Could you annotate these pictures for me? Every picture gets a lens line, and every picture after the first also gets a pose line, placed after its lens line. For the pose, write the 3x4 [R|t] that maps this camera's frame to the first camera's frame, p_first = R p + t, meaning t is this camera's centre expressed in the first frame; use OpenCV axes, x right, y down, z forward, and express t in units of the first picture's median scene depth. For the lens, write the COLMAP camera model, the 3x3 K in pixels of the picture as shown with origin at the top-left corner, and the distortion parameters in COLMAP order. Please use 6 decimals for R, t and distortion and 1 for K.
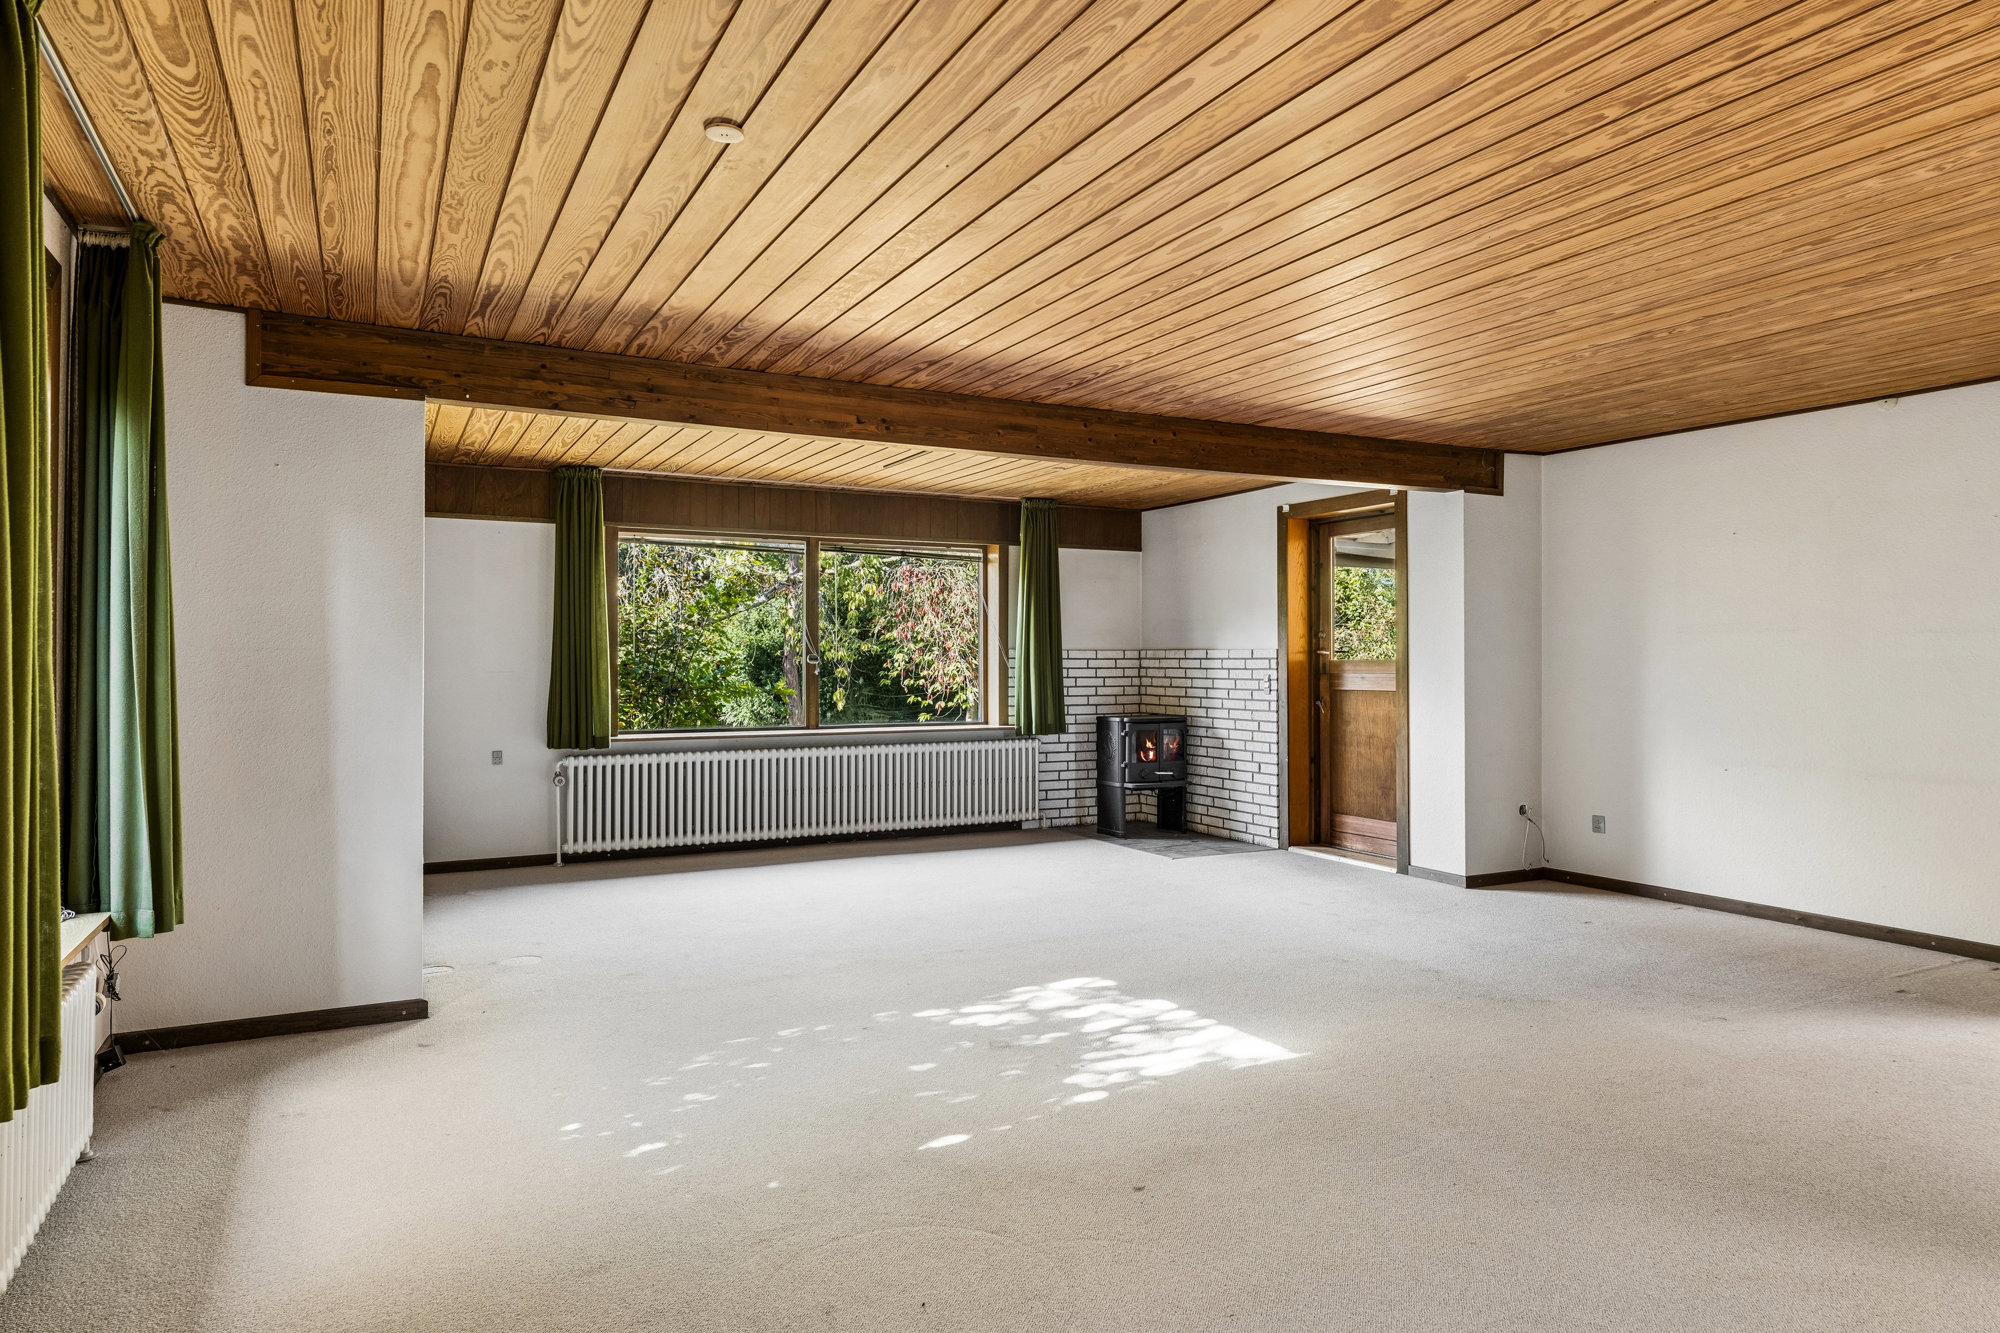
lens RADIAL K [[1220.3, 0, 1000.5], [0, 1220.3, 665.2], [0, 0, 1]] dist [0.009165, -0.000329]
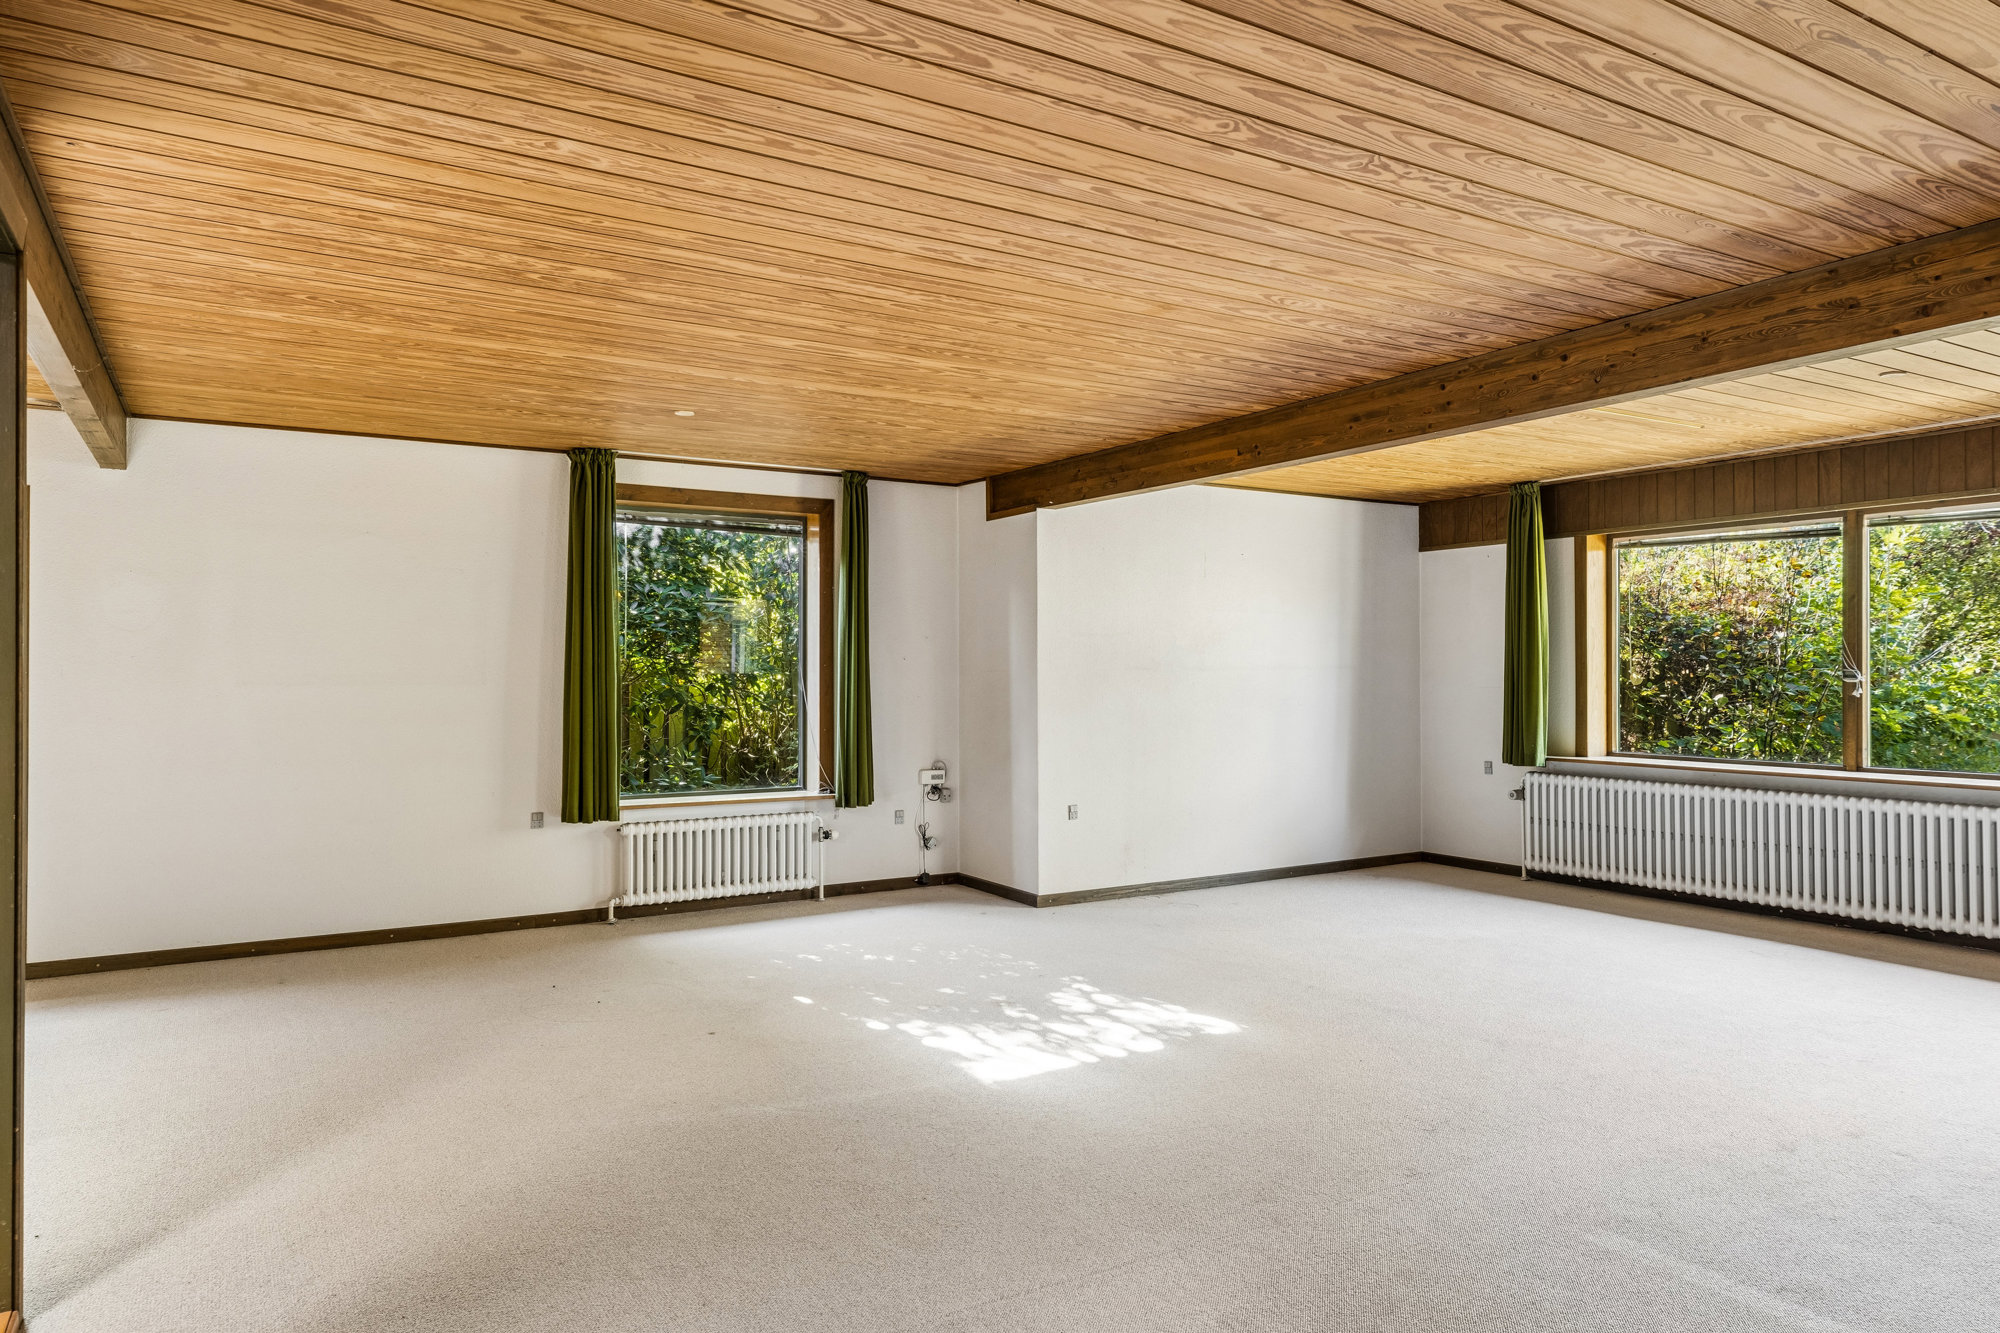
lens RADIAL K [[1290.6, 0, 1000.3], [0, 1290.6, 659.9], [0, 0, 1]] dist [0.004521, -0.000366]
pose [[0.056595, -0.008325, -0.998362, 1.163803], [-0.002641, 0.999960, -0.008488, -0.012438], [0.998394, 0.003117, 0.056571, 0.860583]]
